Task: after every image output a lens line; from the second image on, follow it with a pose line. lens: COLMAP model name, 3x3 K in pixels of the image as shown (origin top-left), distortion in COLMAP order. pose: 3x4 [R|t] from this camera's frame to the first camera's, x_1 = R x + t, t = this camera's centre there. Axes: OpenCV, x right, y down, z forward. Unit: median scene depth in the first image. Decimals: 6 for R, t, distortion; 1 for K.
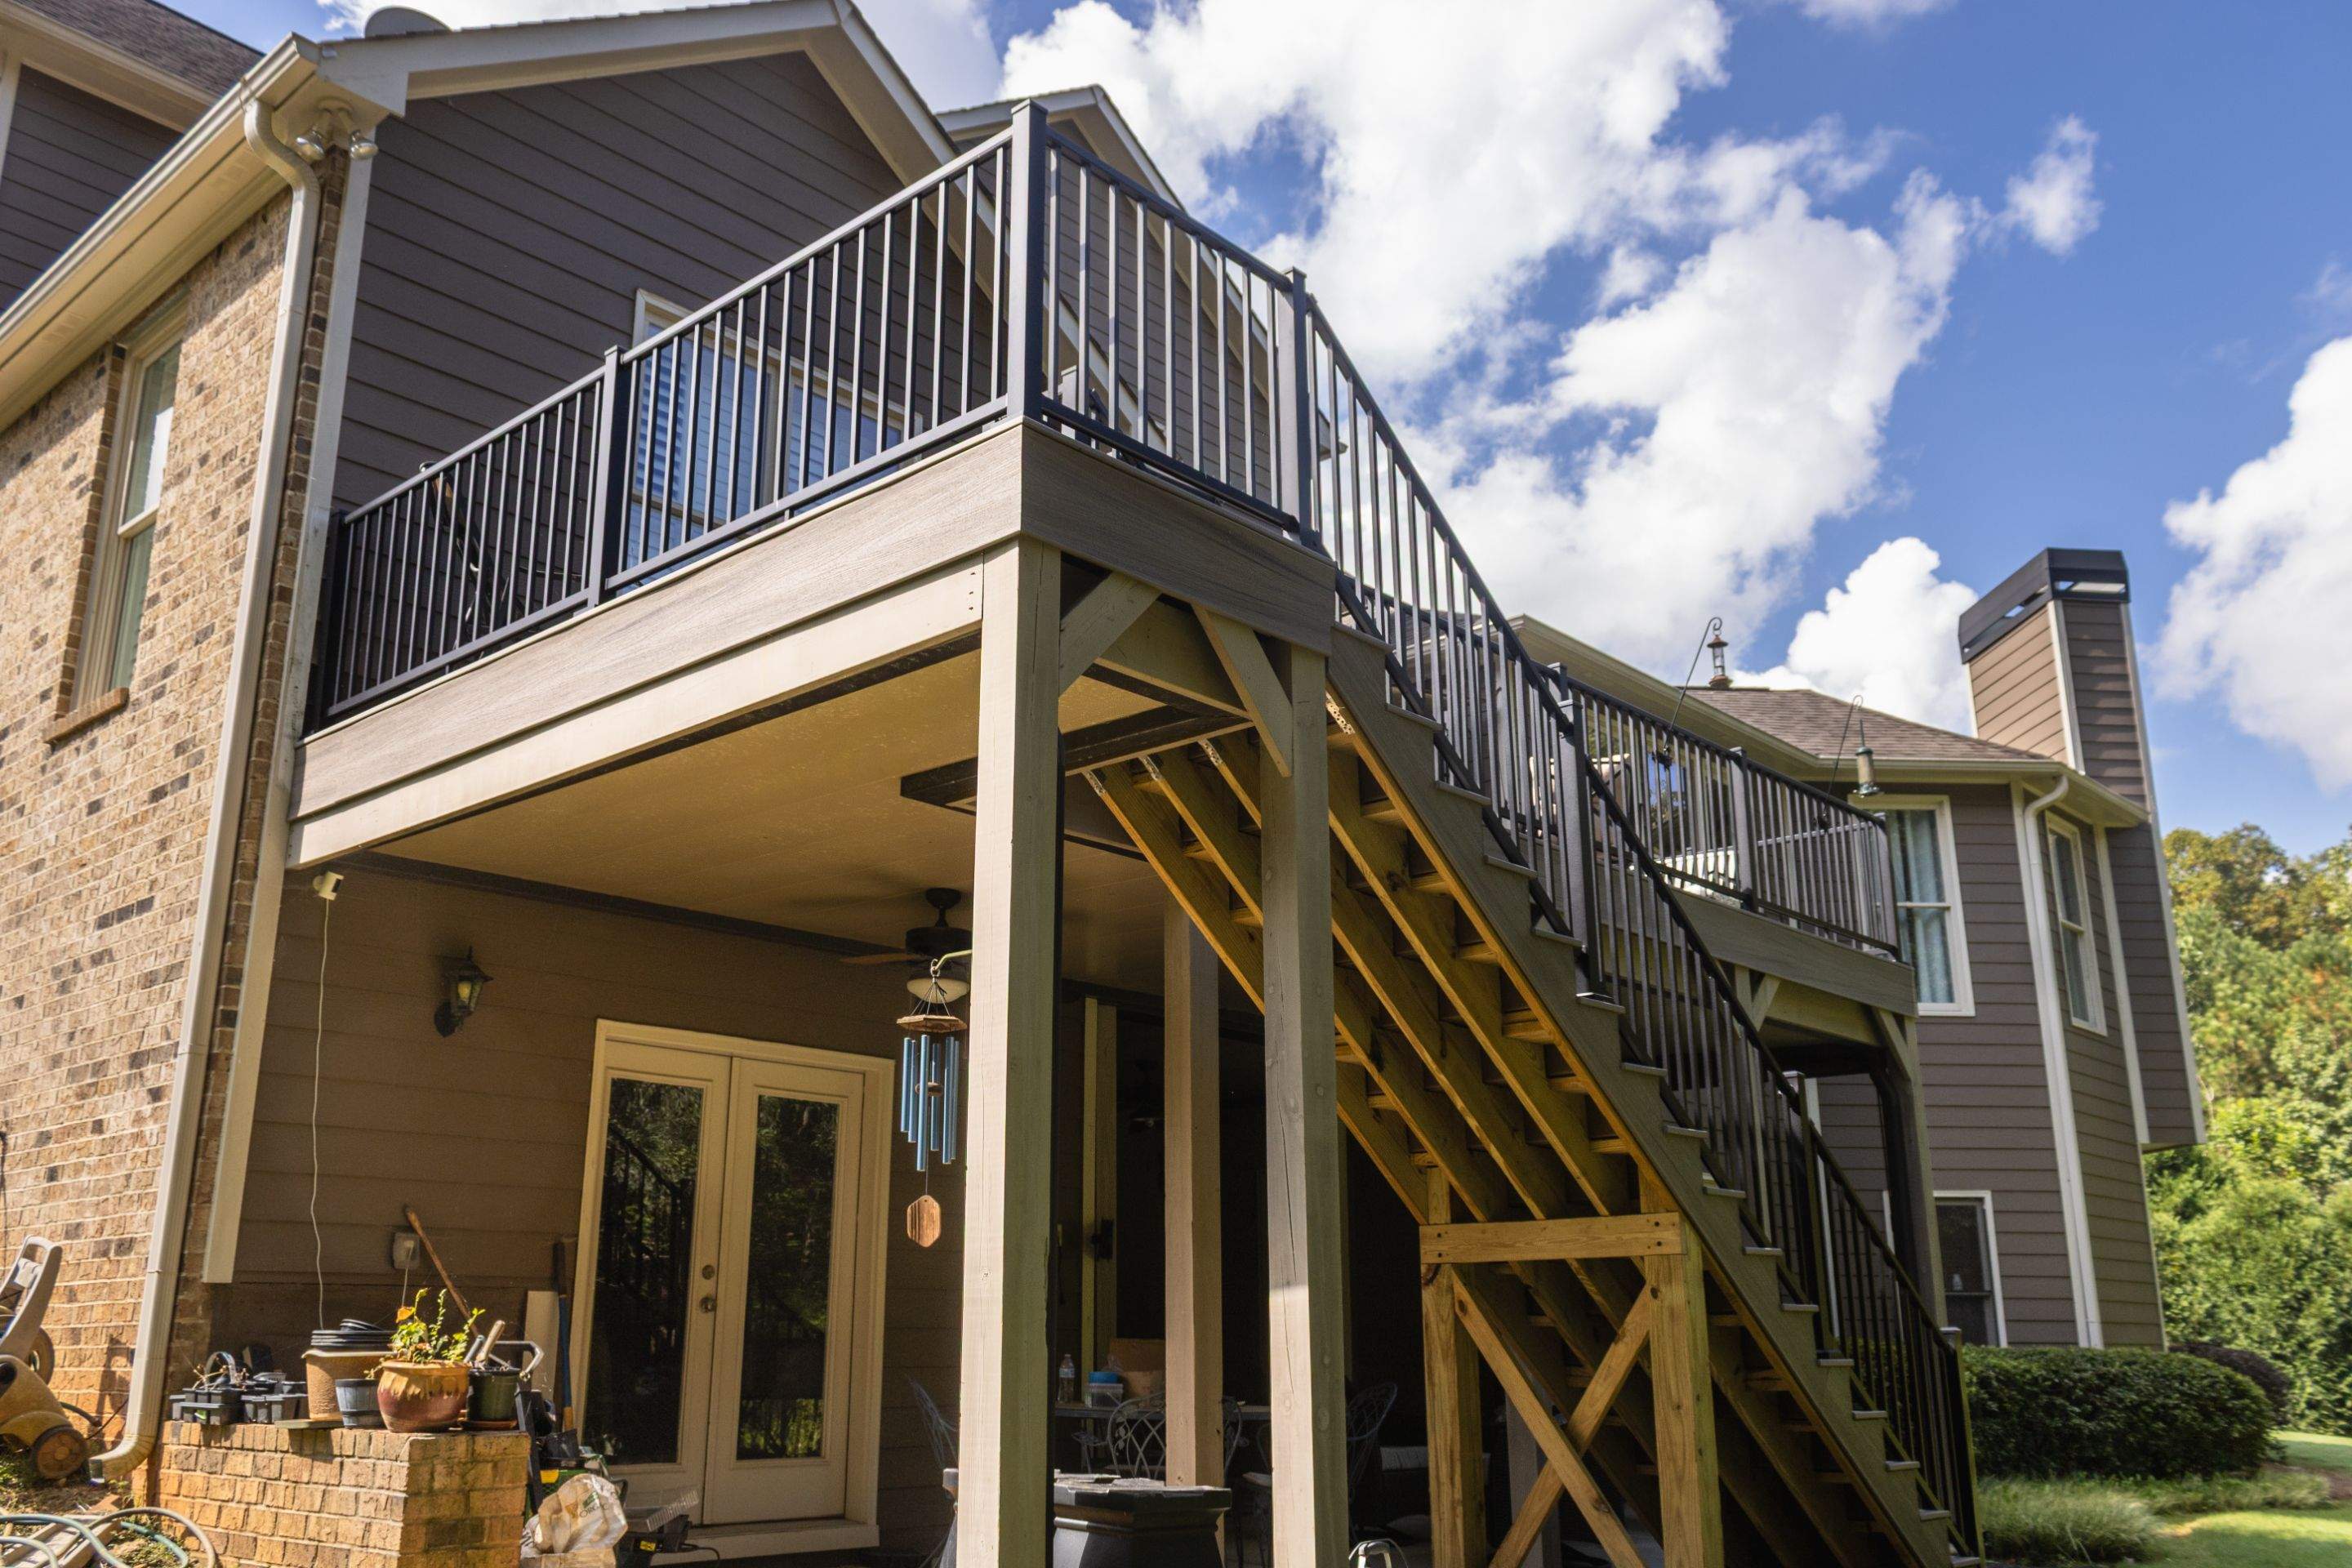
lens RADIAL K [[1964.9, 0, 1176.0], [0, 1964.9, 784.0], [0, 0, 1]] dist [0.007110, 0.002547]
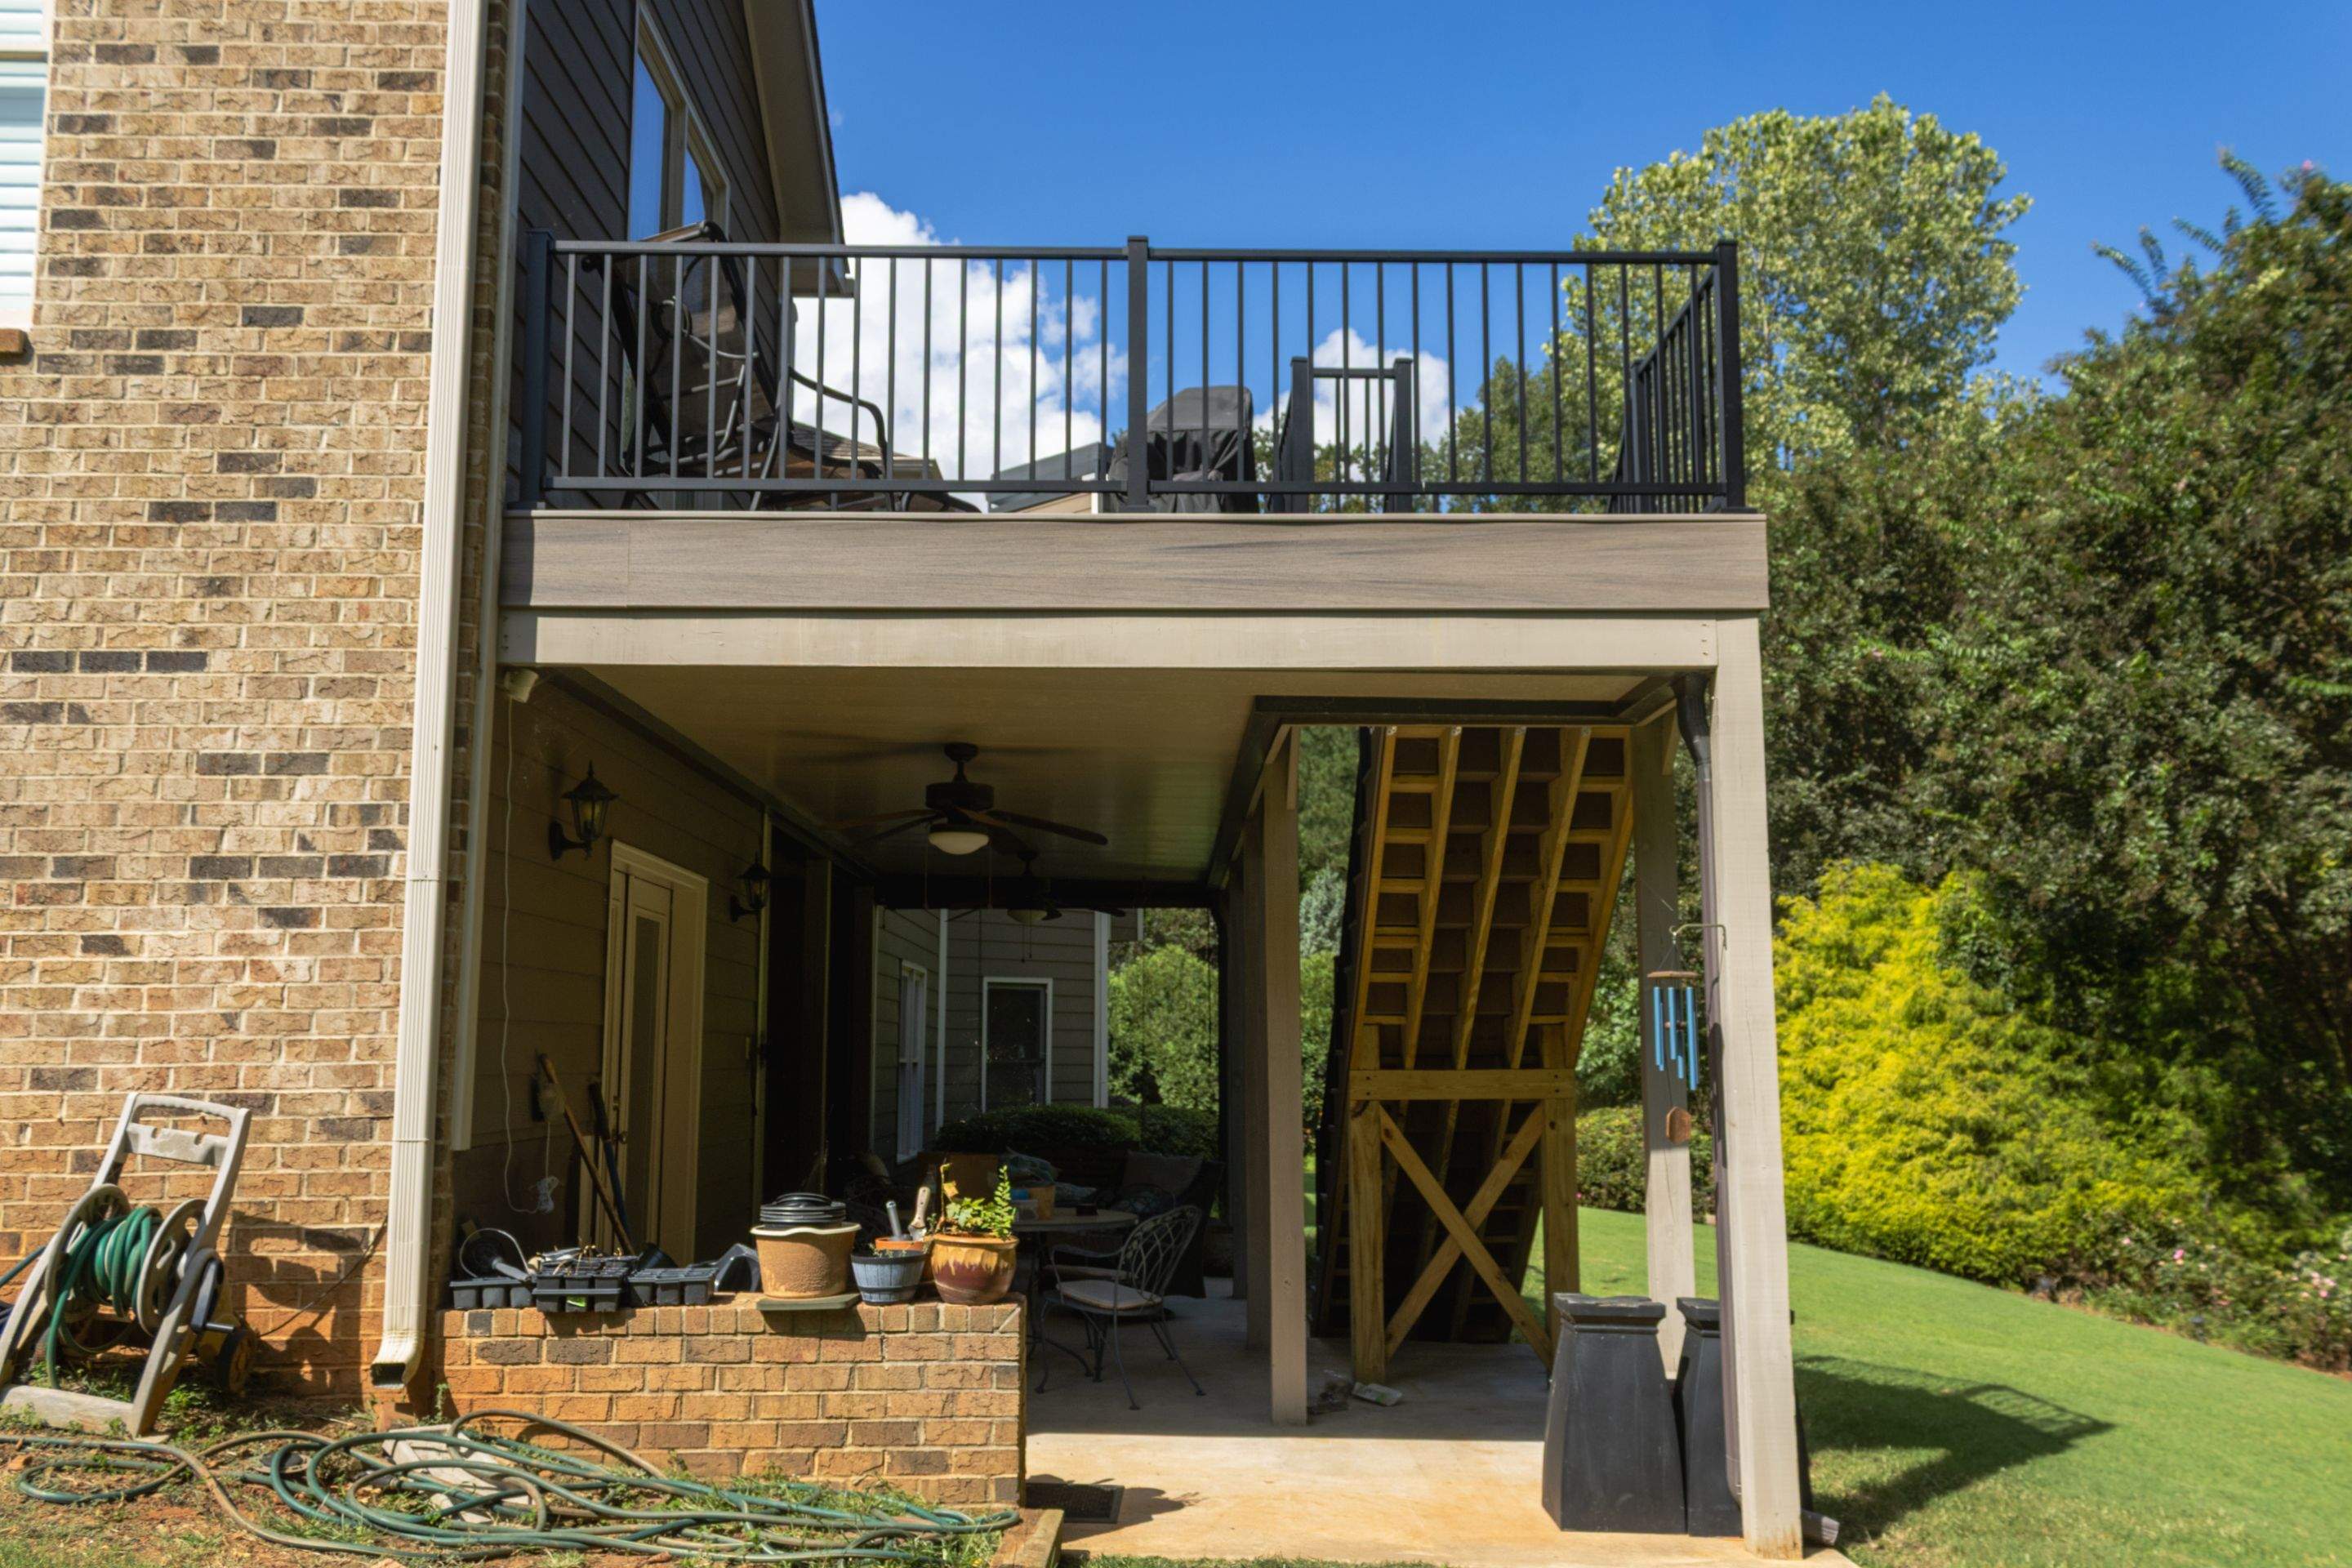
lens RADIAL K [[1964.9, 0, 1176.0], [0, 1964.9, 784.0], [0, 0, 1]] dist [0.007110, 0.002547]
pose [[0.731189, 0.090650, 0.676125, -0.849606], [-0.185301, 0.980259, 0.068966, -0.021453], [-0.656526, -0.175714, 0.733552, 0.188606]]
